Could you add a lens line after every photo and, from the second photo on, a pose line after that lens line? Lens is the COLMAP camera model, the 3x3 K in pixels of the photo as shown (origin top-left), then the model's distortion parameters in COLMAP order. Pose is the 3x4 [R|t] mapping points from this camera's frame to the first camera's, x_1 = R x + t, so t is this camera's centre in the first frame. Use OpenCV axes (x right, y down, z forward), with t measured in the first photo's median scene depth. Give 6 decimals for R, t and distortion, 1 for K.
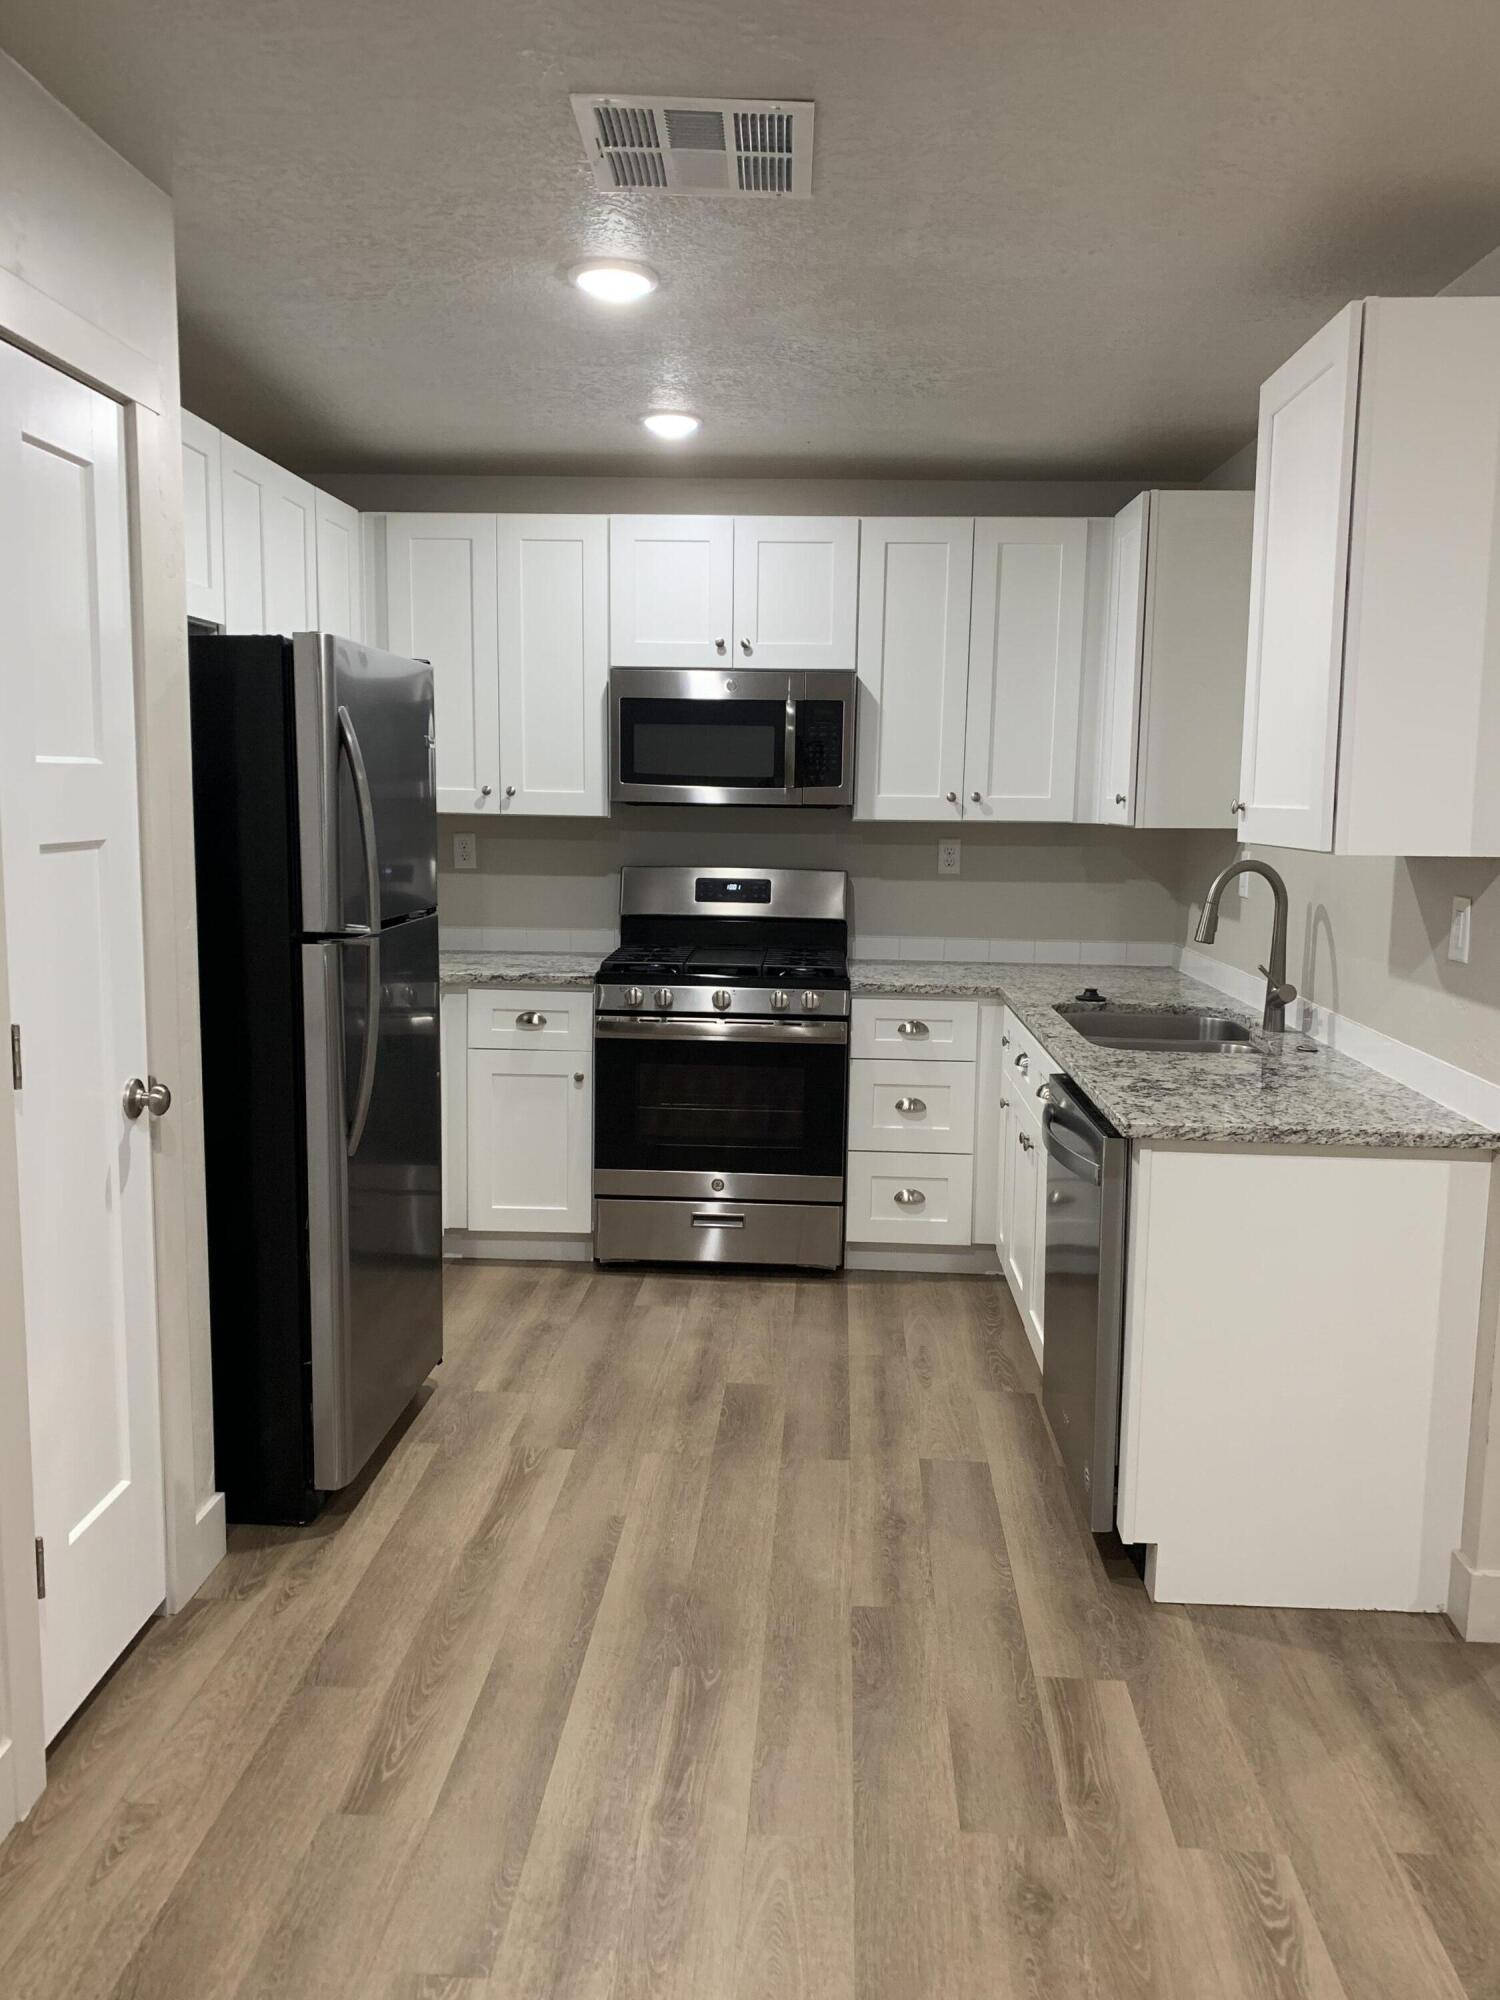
lens RADIAL K [[1537.5, 0, 756.9], [0, 1537.5, 985.6], [0, 0, 1]] dist [0.039352, -0.030985]
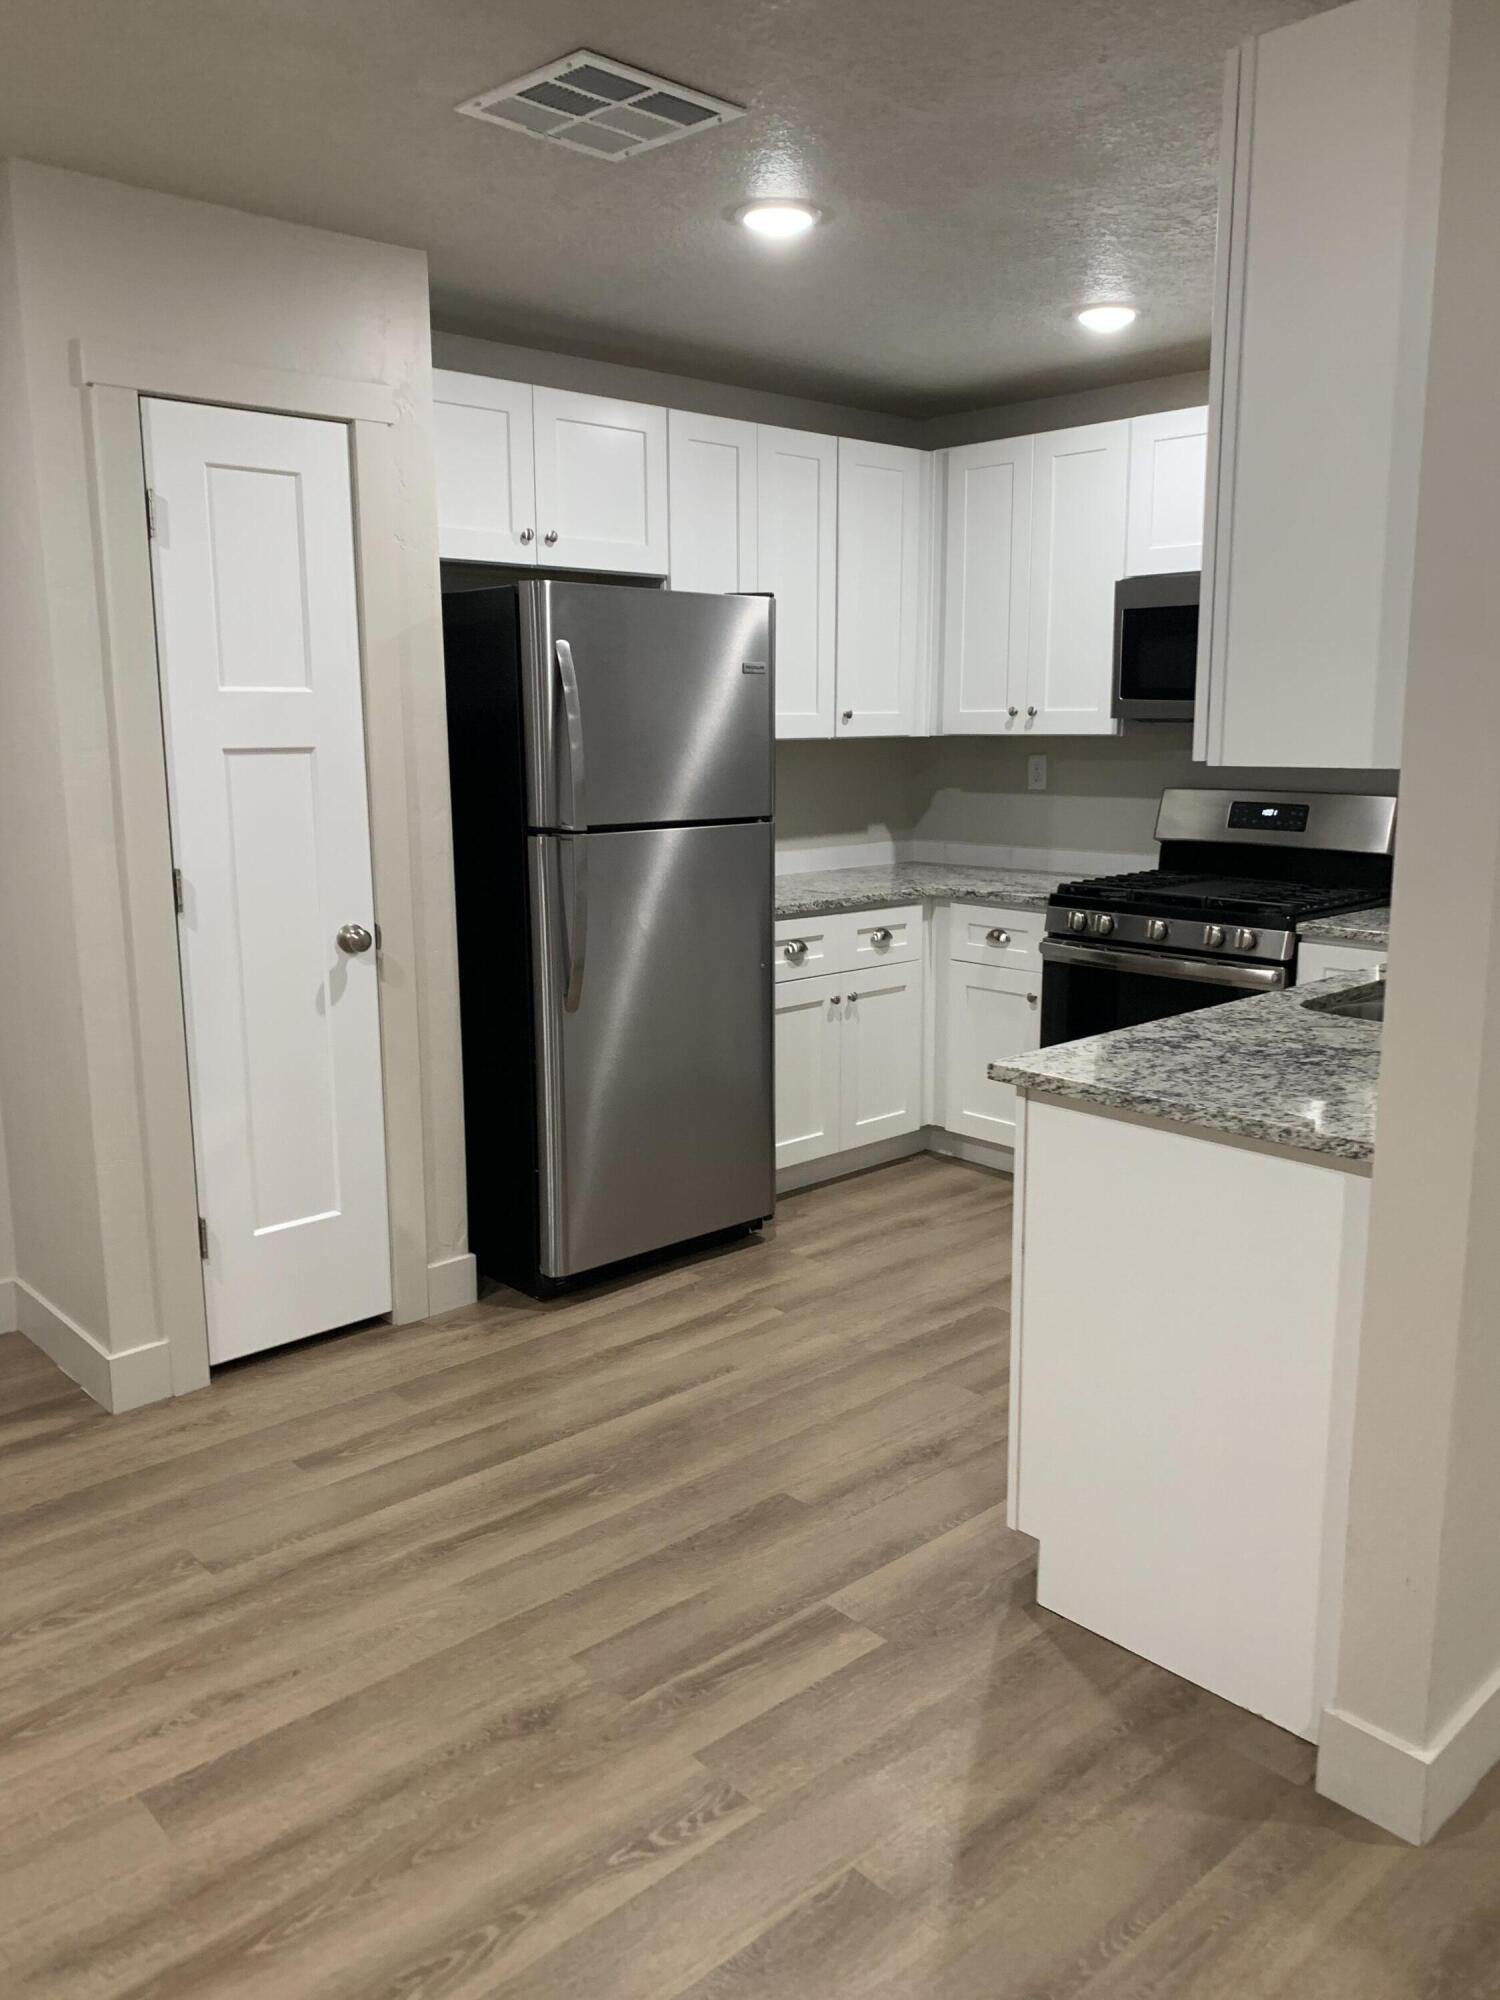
lens RADIAL K [[1537.9, 0, 755.6], [0, 1537.9, 994.7], [0, 0, 1]] dist [0.068211, -0.094862]
pose [[0.710719, 0.108781, -0.695015, 0.573262], [-0.076628, 0.994064, 0.077228, -0.007631], [0.699290, -0.001630, 0.714836, 0.191002]]
